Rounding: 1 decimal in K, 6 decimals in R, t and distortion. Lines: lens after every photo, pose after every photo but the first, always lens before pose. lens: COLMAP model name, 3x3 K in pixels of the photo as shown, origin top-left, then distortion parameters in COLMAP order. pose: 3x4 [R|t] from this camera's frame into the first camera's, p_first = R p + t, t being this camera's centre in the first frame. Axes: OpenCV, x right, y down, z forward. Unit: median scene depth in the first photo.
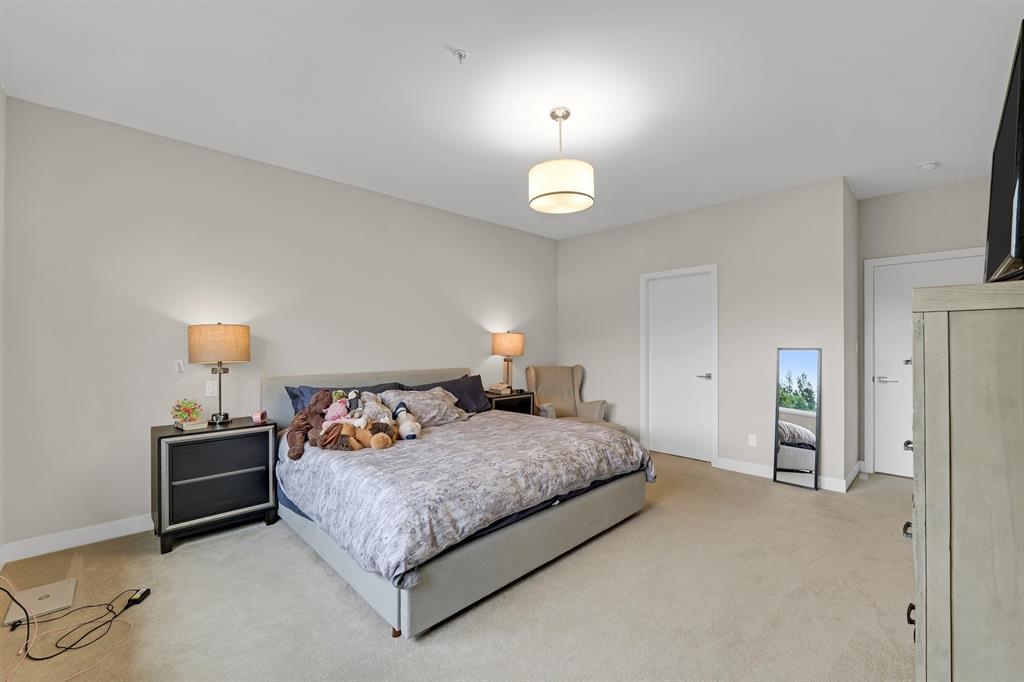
lens RADIAL K [[421.7, 0, 515.4], [0, 421.7, 343.8], [0, 0, 1]] dist [-0.002660, -0.000124]
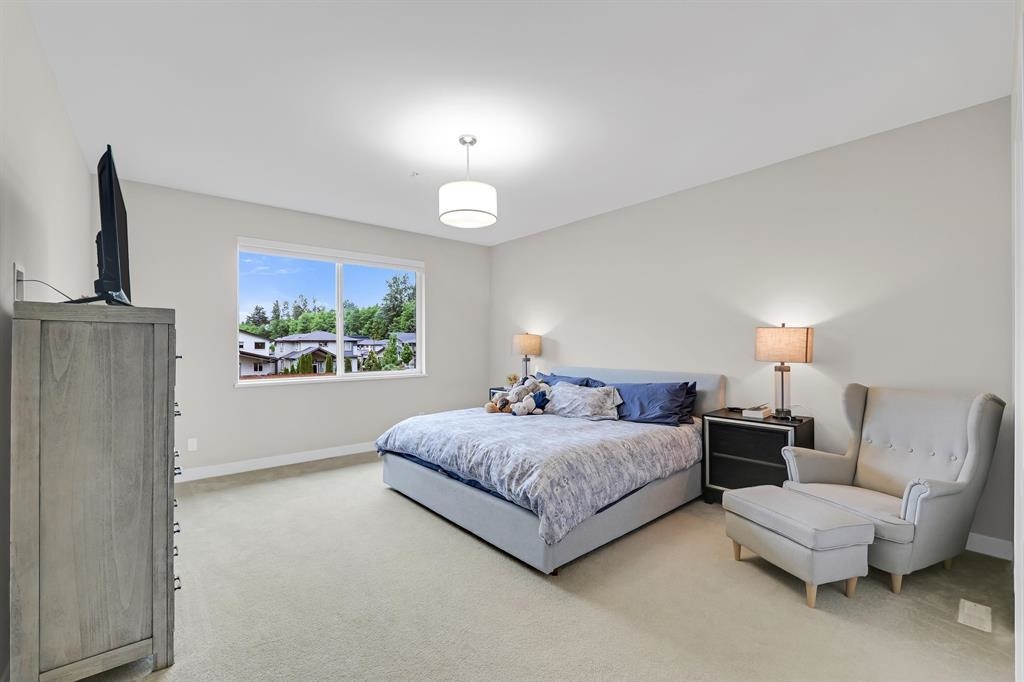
lens RADIAL K [[421.7, 0, 515.3], [0, 421.7, 342.7], [0, 0, 1]] dist [-0.002660, -0.000124]
pose [[-0.065624, -0.003407, -0.997839, 1.015908], [0.003828, 0.999986, -0.003666, -0.001899], [0.997837, -0.004060, -0.065610, 0.988343]]
